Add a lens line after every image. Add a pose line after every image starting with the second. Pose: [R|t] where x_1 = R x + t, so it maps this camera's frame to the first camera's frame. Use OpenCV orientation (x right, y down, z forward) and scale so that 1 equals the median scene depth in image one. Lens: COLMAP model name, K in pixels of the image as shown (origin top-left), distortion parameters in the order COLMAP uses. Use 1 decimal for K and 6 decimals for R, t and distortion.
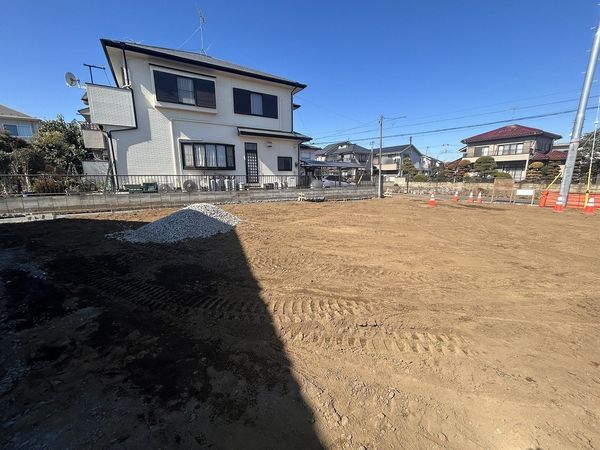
lens RADIAL K [[241.2, 0, 299.8], [0, 241.2, 224.5], [0, 0, 1]] dist [0.001027, 0.000734]
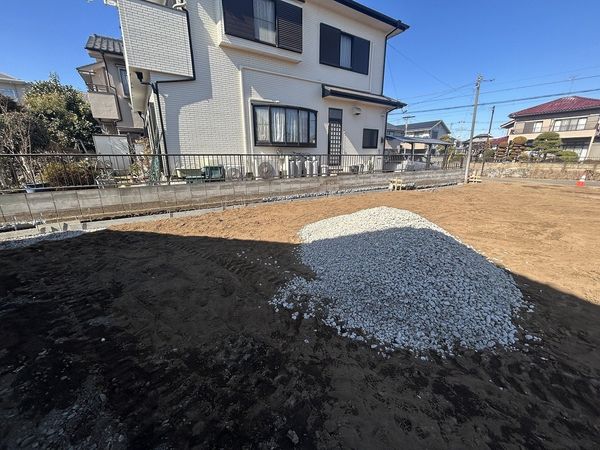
lens RADIAL K [[241.2, 0, 300.9], [0, 241.2, 224.7], [0, 0, 1]] dist [0.001027, 0.000734]
pose [[0.999756, -0.007293, 0.020849, -0.330524], [0.005612, 0.996814, 0.079564, -0.052832], [-0.021363, -0.079428, 0.996612, 0.265496]]
